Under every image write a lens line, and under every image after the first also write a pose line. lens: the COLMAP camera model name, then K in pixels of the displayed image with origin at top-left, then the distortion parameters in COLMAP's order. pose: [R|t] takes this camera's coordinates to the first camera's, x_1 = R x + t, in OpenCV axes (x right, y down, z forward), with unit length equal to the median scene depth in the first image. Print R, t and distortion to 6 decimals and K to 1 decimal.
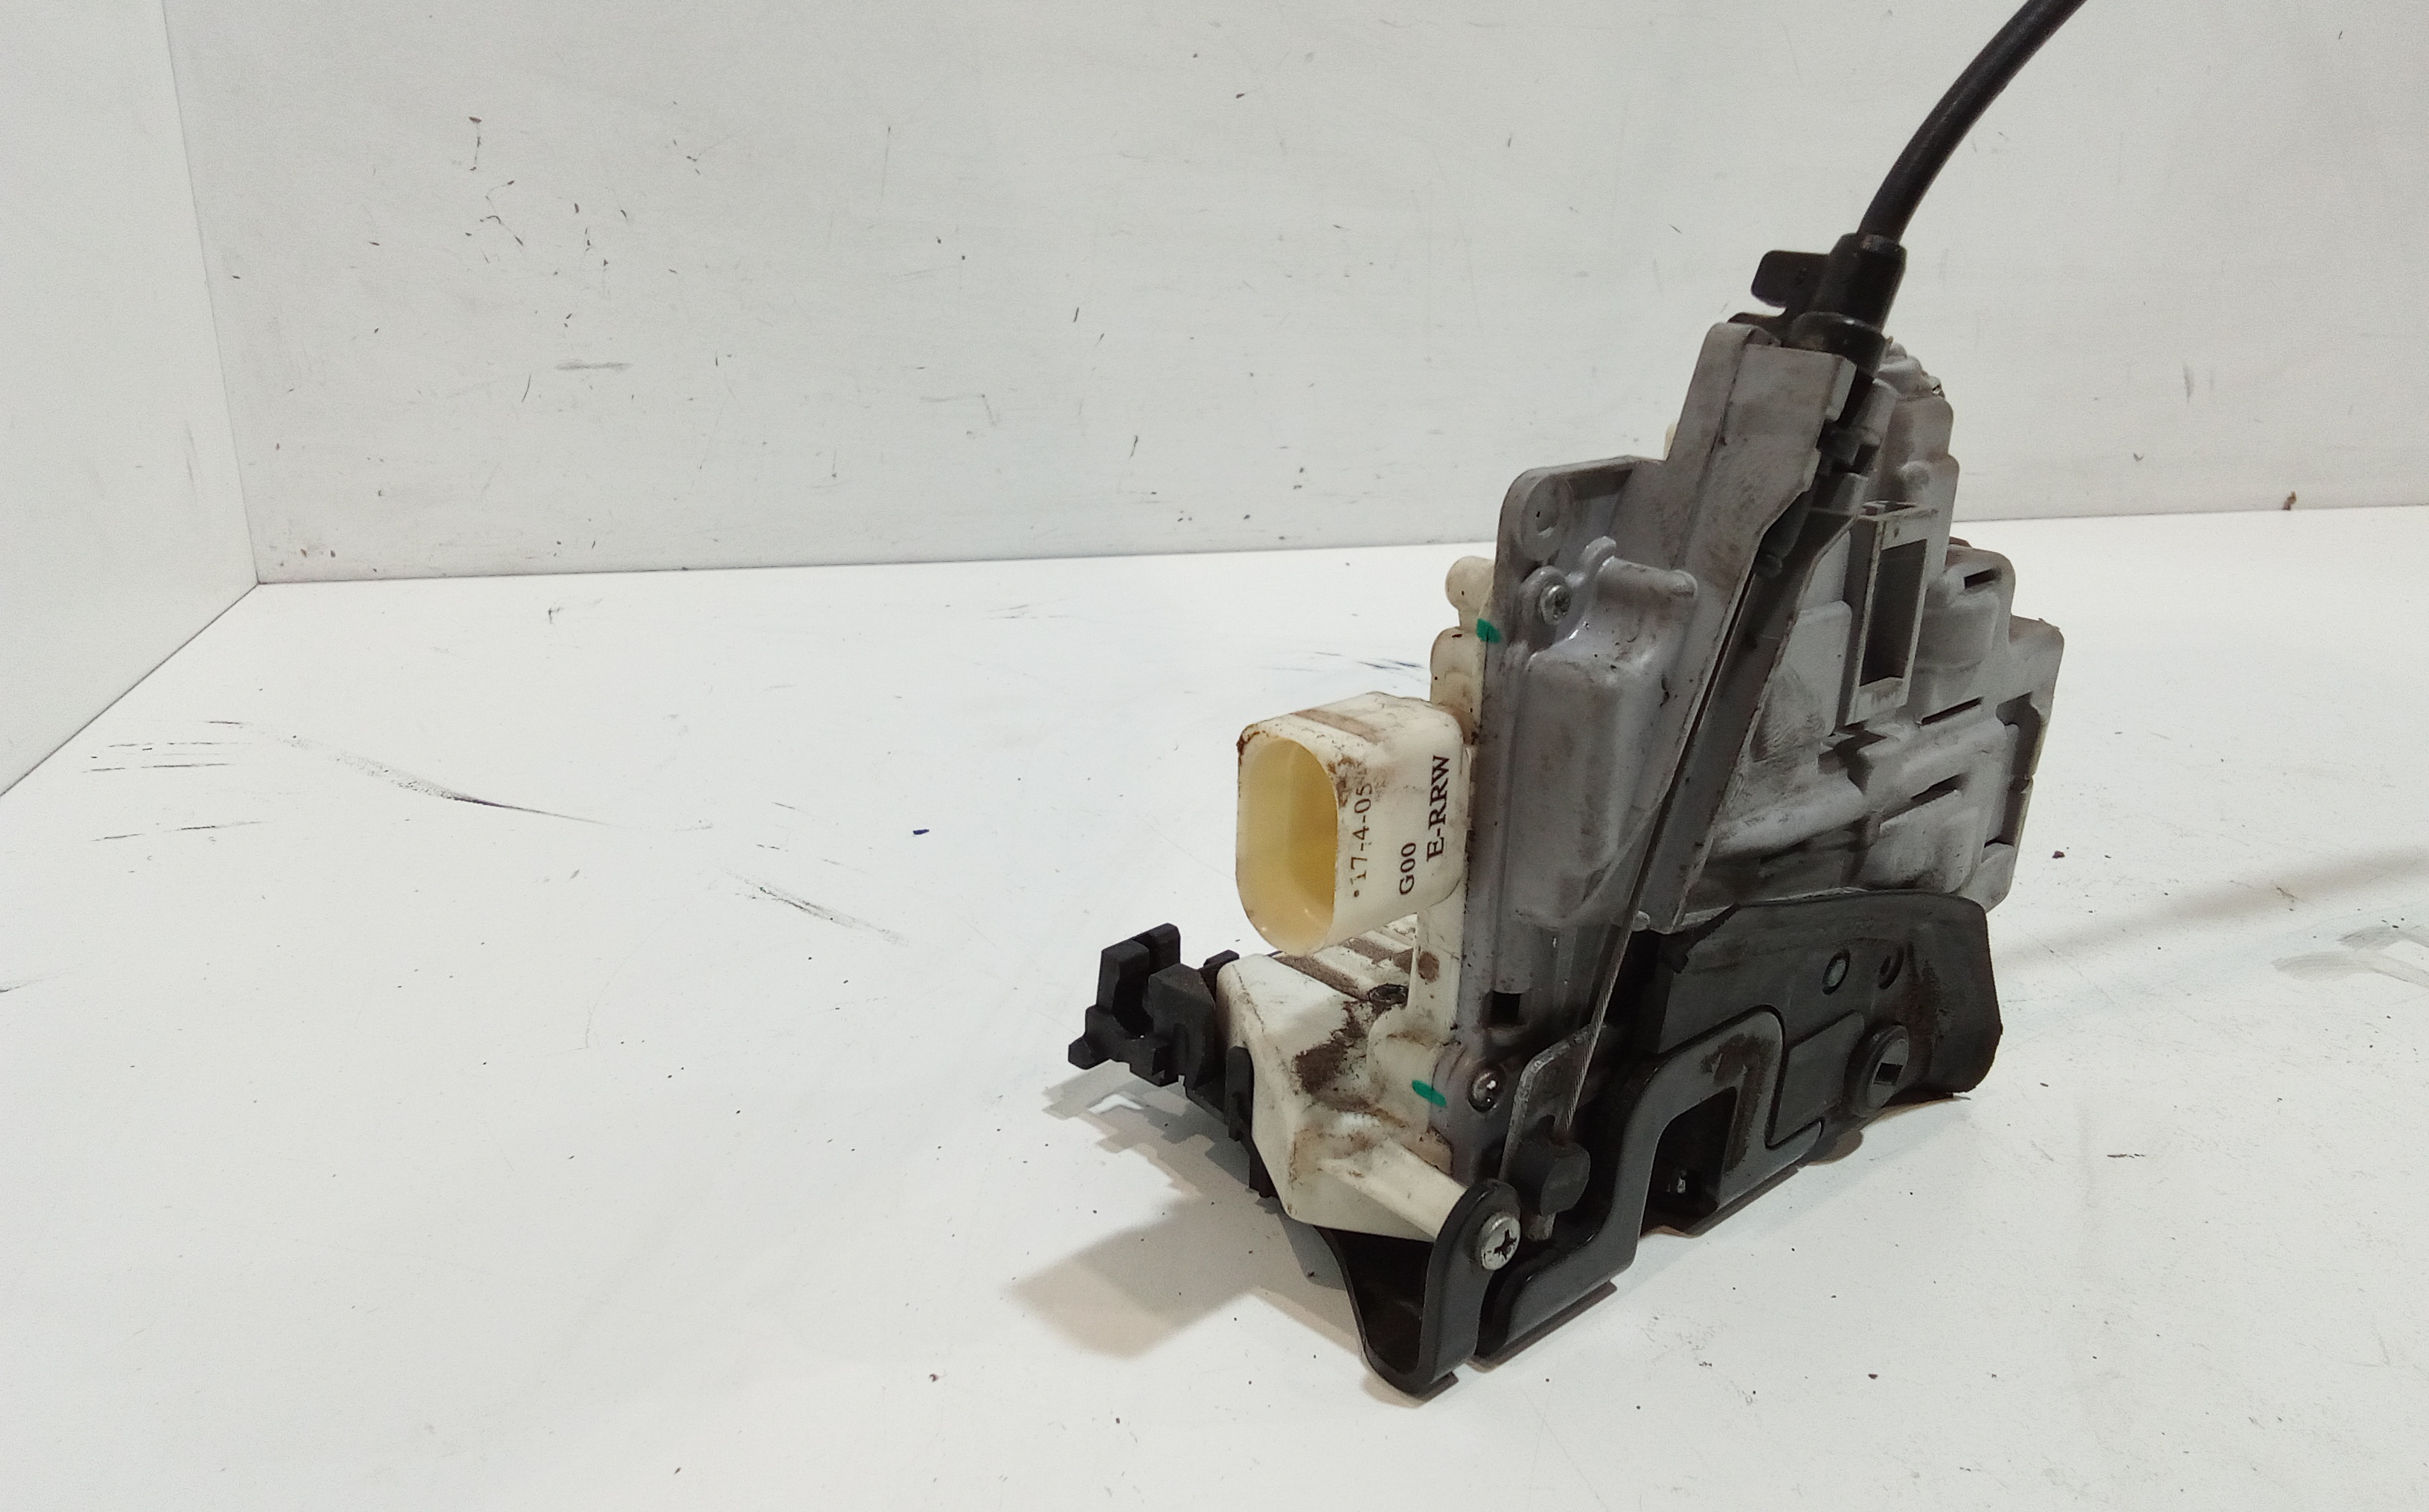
lens RADIAL K [[1660.3, 0, 1210.7], [0, 1660.3, 769.9], [0, 0, 1]] dist [0.035028, -0.075095]
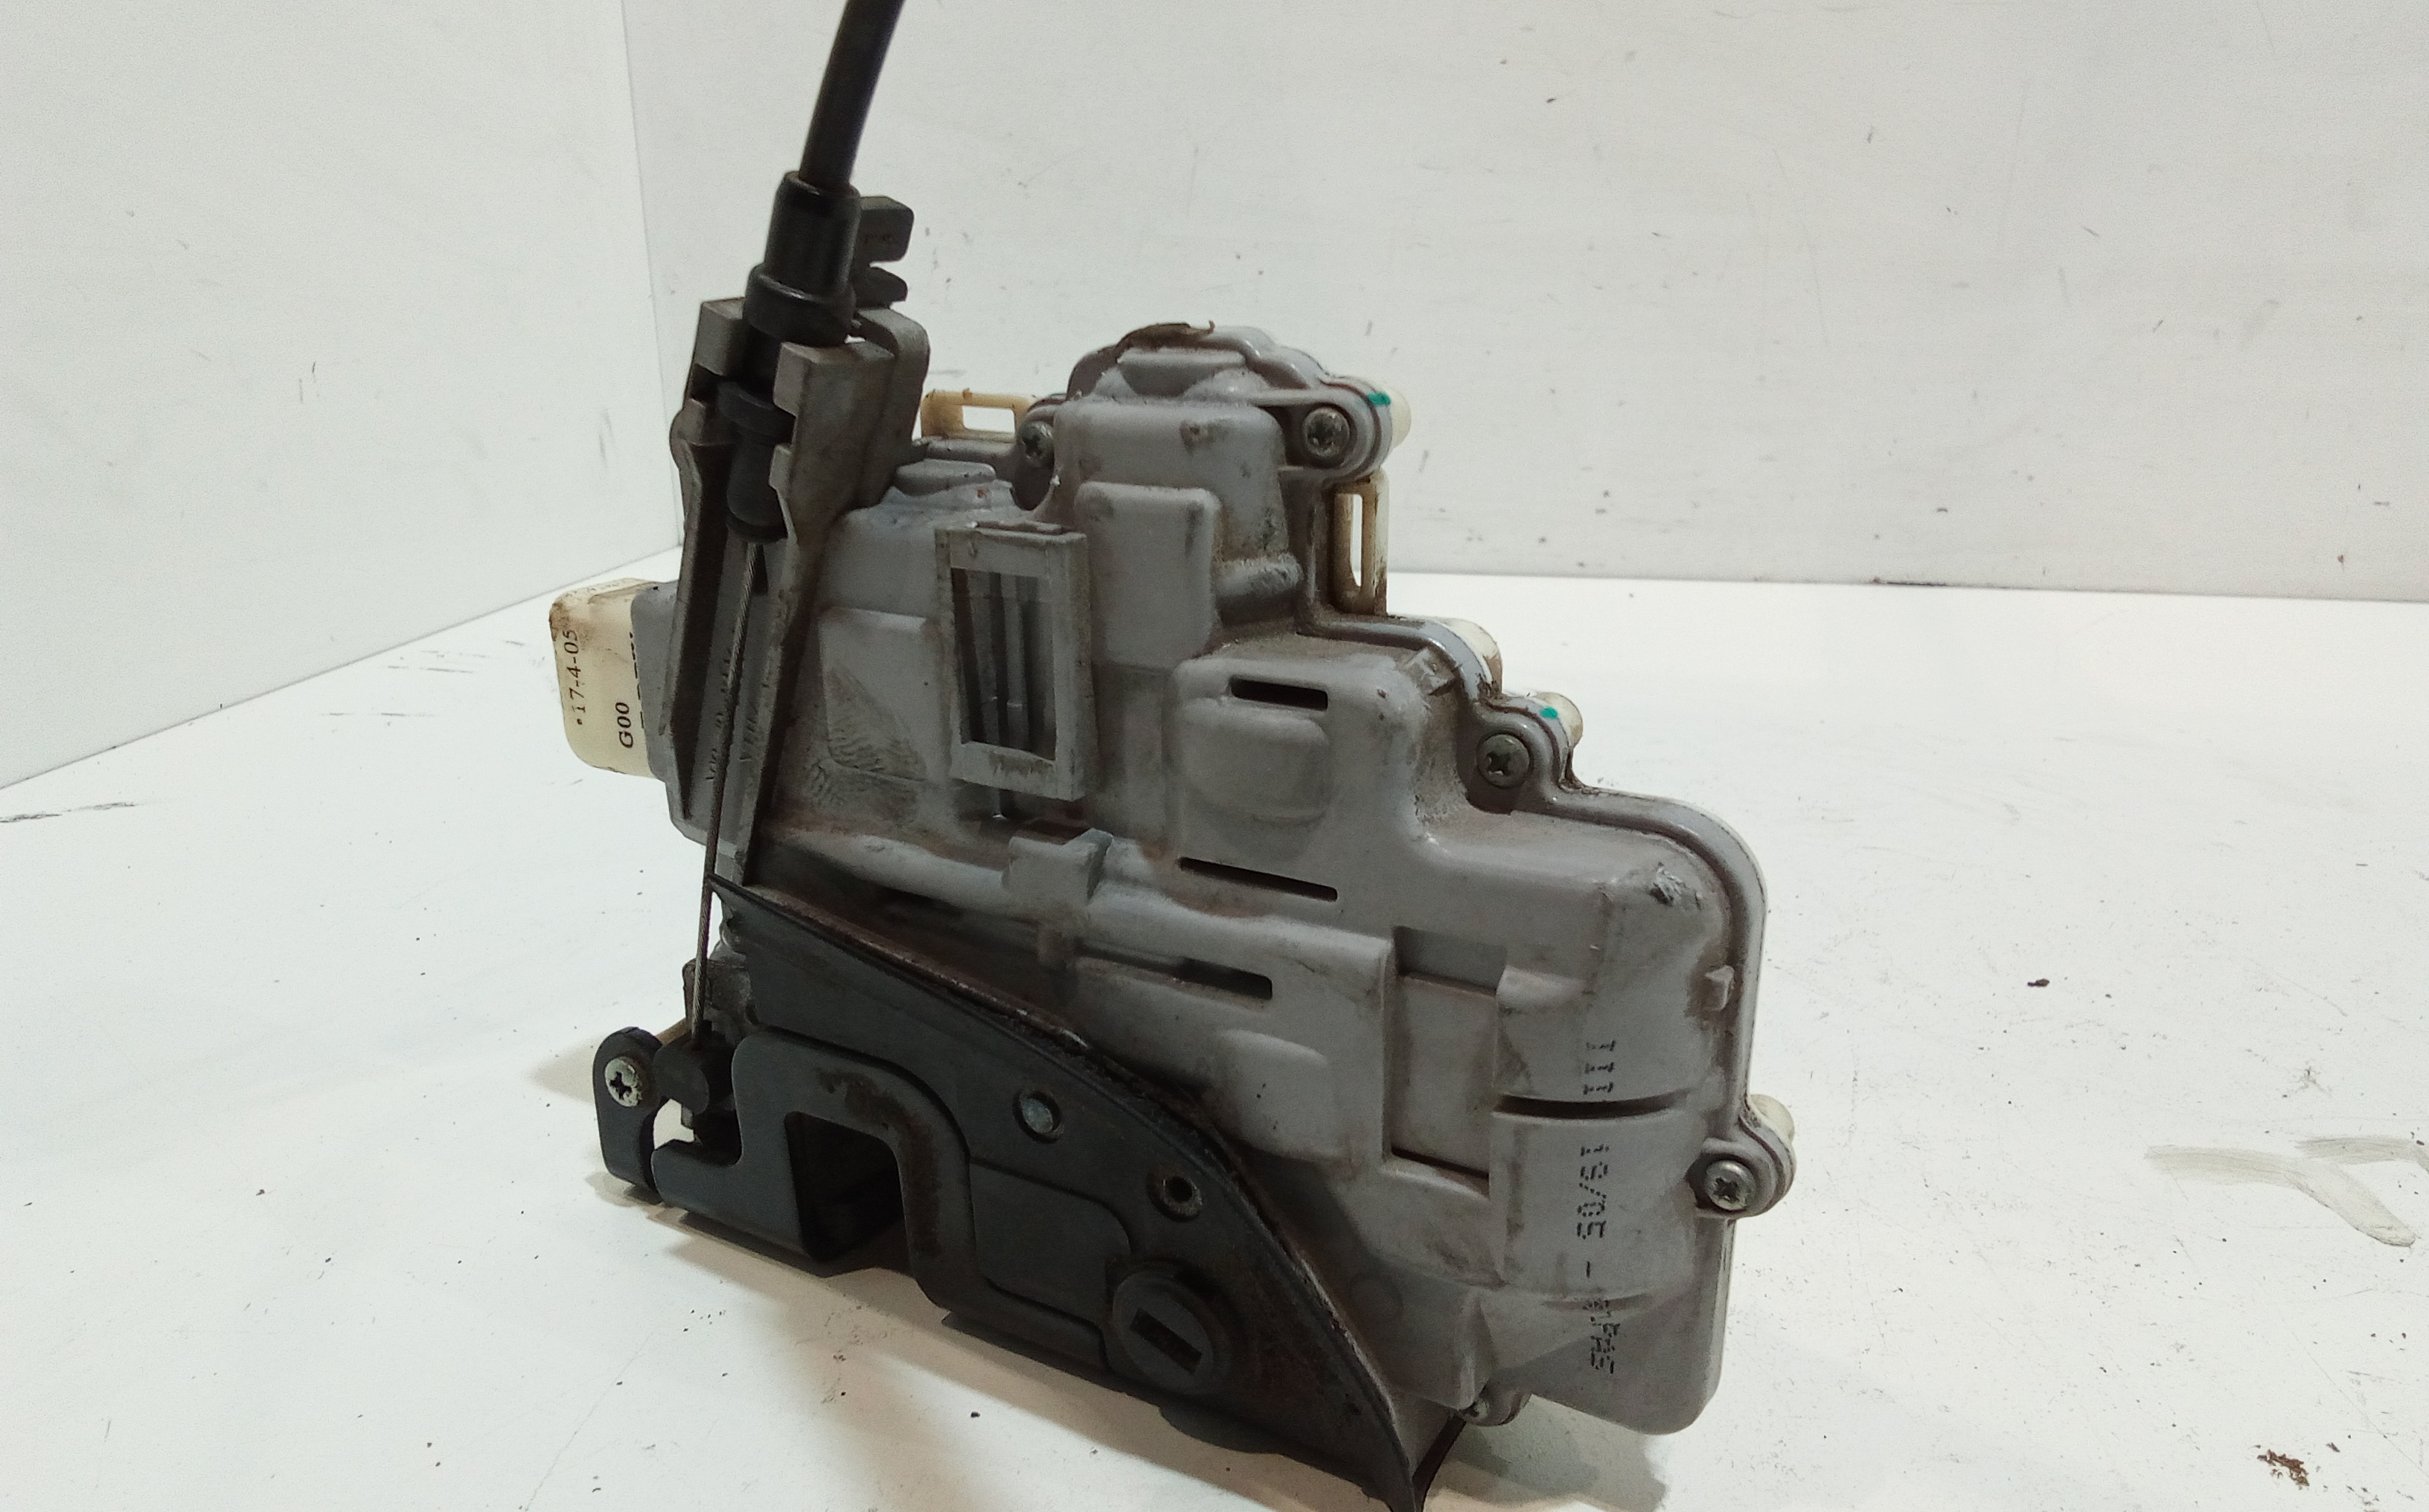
lens RADIAL K [[1697.3, 0, 1214.5], [0, 1697.3, 756.0], [0, 0, 1]] dist [0.040339, -0.064367]
pose [[0.900606, 0.110086, -0.420465, 0.308219], [-0.122148, 0.992510, -0.001774, -0.005251], [0.417120, 0.052956, 0.907307, 0.049959]]
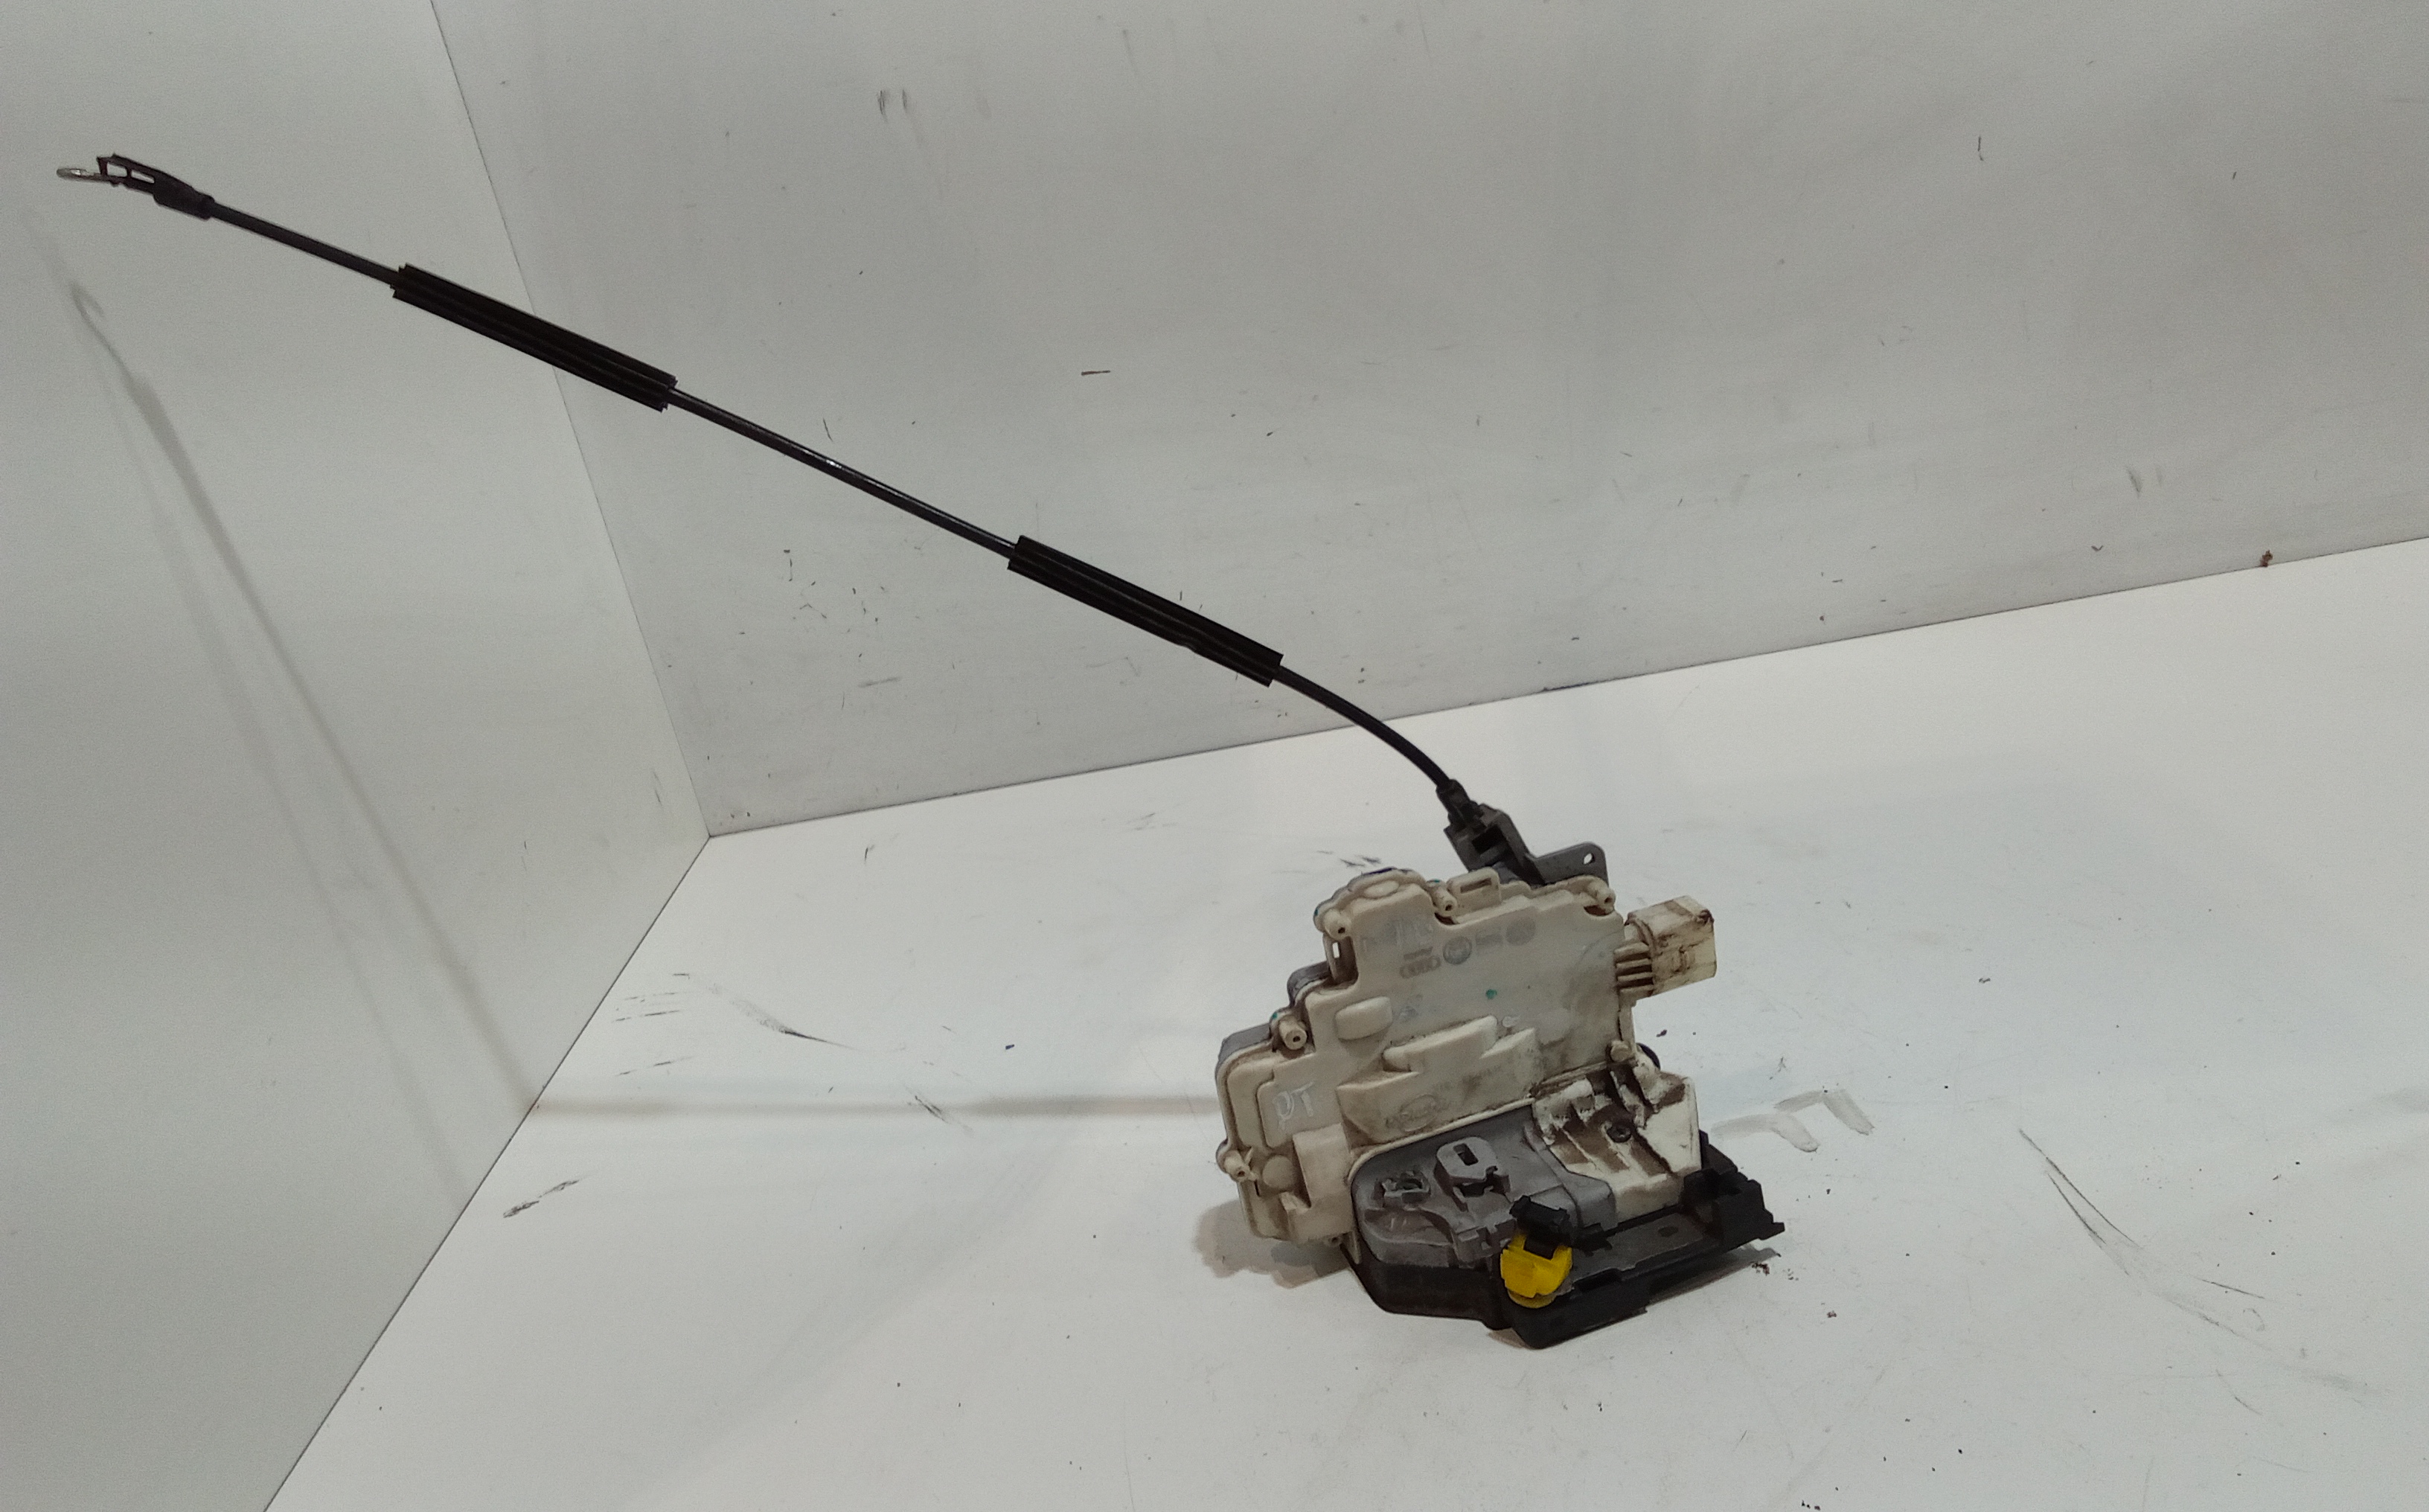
lens RADIAL K [[1660.3, 0, 1210.7], [0, 1660.3, 769.9], [0, 0, 1]] dist [0.035028, -0.075095]
pose [[0.952482, -0.087773, -0.291675, 0.369888], [0.109021, 0.992382, 0.057379, -0.214270], [0.284416, -0.086451, 0.954795, -0.403873]]
